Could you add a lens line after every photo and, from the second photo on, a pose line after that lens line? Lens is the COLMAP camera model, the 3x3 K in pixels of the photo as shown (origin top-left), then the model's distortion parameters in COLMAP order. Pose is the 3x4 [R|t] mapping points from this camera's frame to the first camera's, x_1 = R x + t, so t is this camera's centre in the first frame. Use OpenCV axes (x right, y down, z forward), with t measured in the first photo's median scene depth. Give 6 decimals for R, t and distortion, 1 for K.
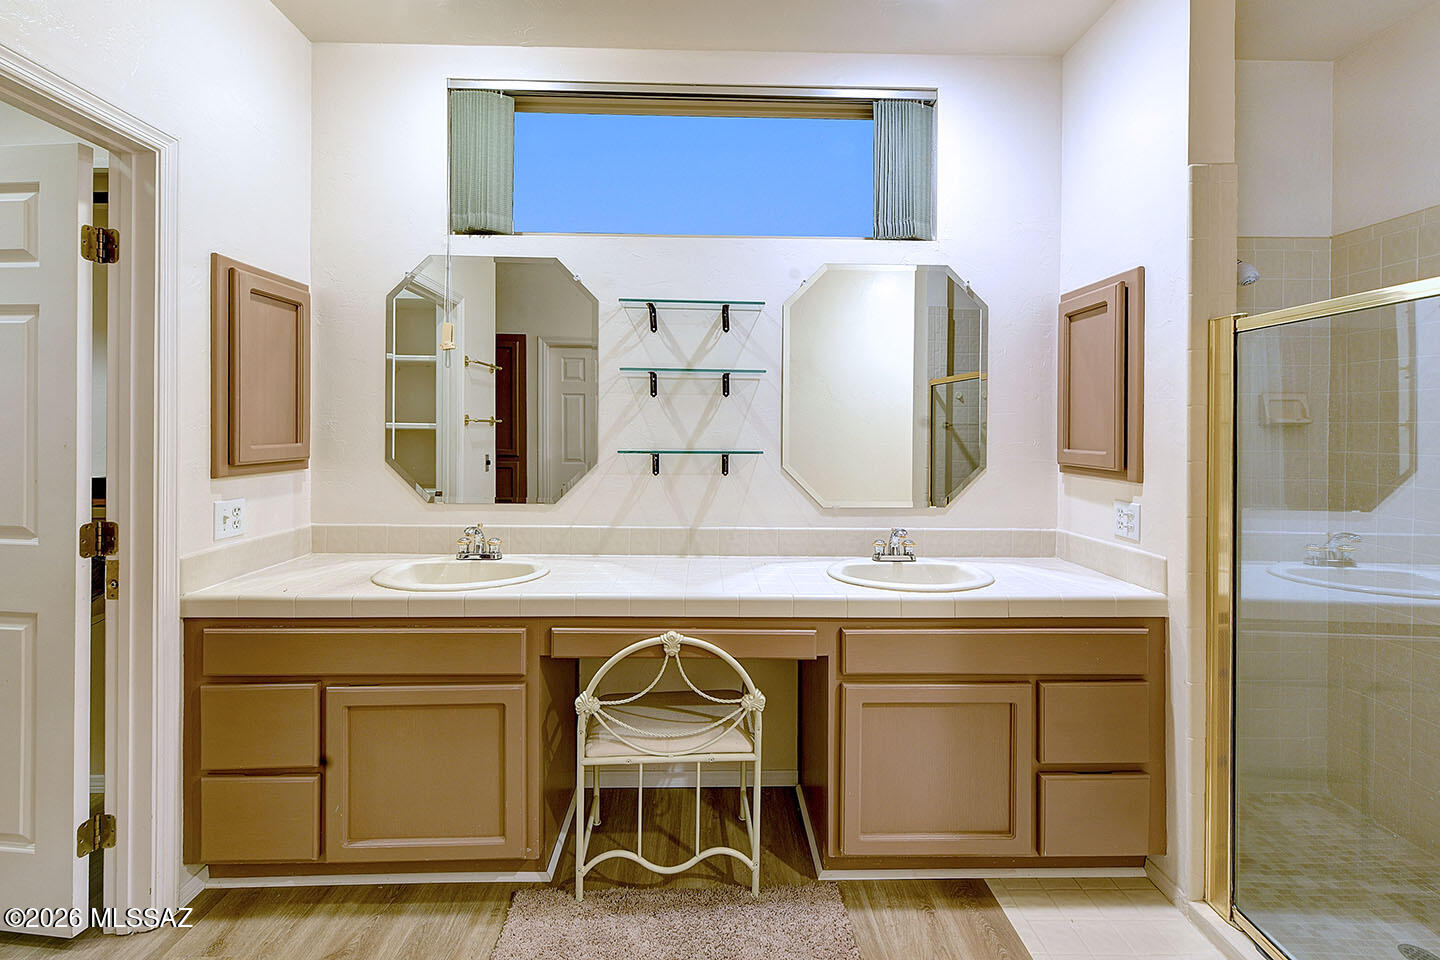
lens RADIAL K [[623.2, 0, 719.6], [0, 623.2, 438.4], [0, 0, 1]] dist [0.023255, -0.001114]
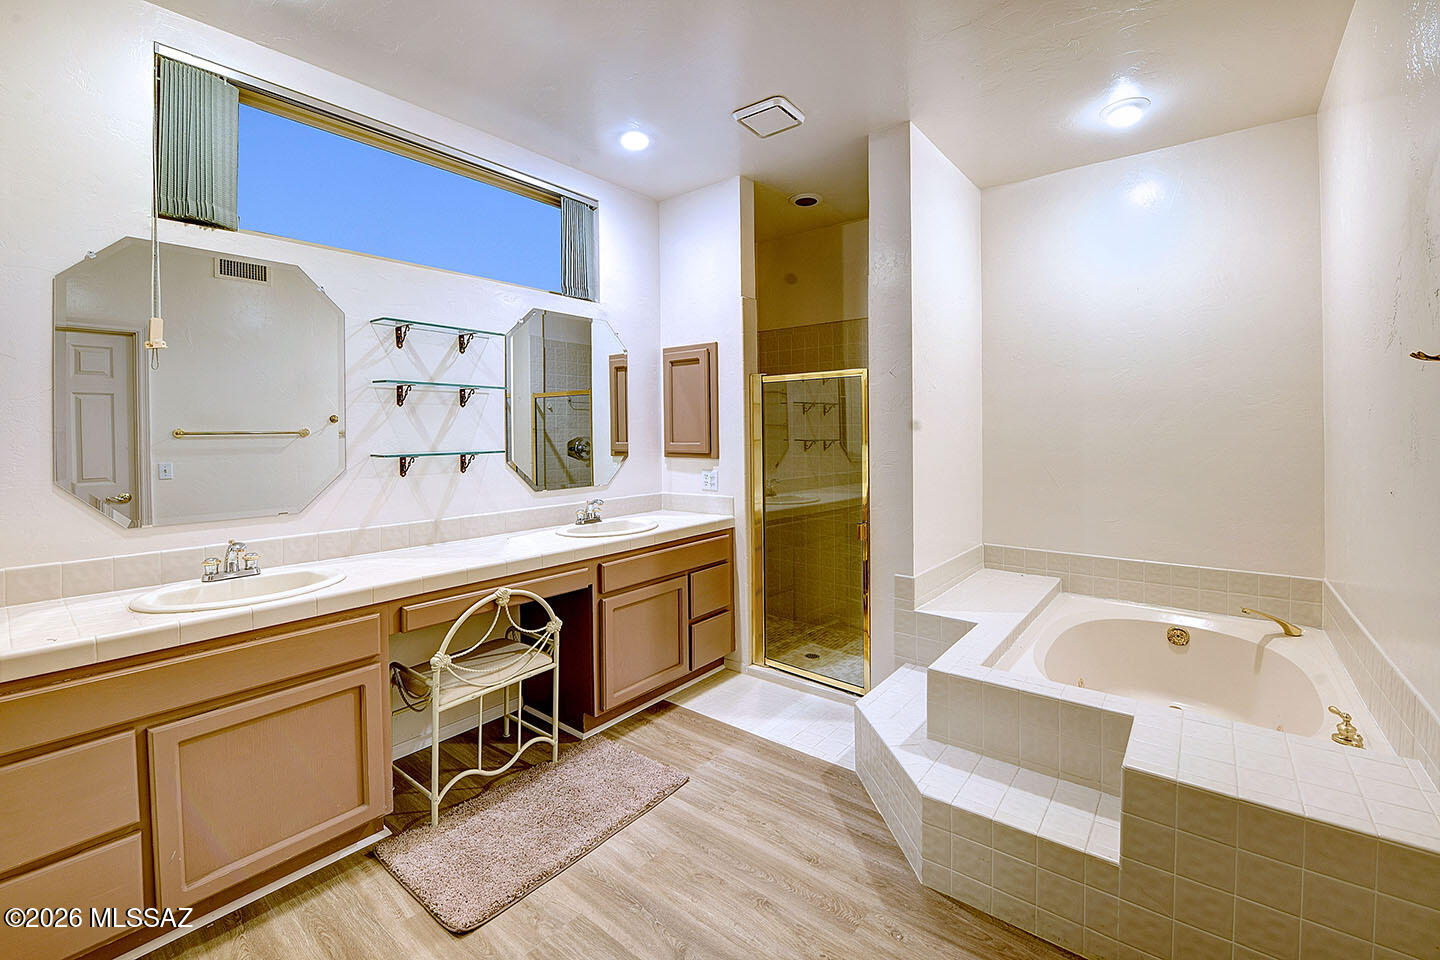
lens RADIAL K [[623.2, 0, 719.6], [0, 623.2, 438.4], [0, 0, 1]] dist [0.023255, -0.001114]
pose [[0.651516, -0.024324, 0.758245, -0.695290], [0.026214, 0.999611, 0.009542, -0.006257], [-0.758182, 0.013660, 0.651900, -0.192428]]
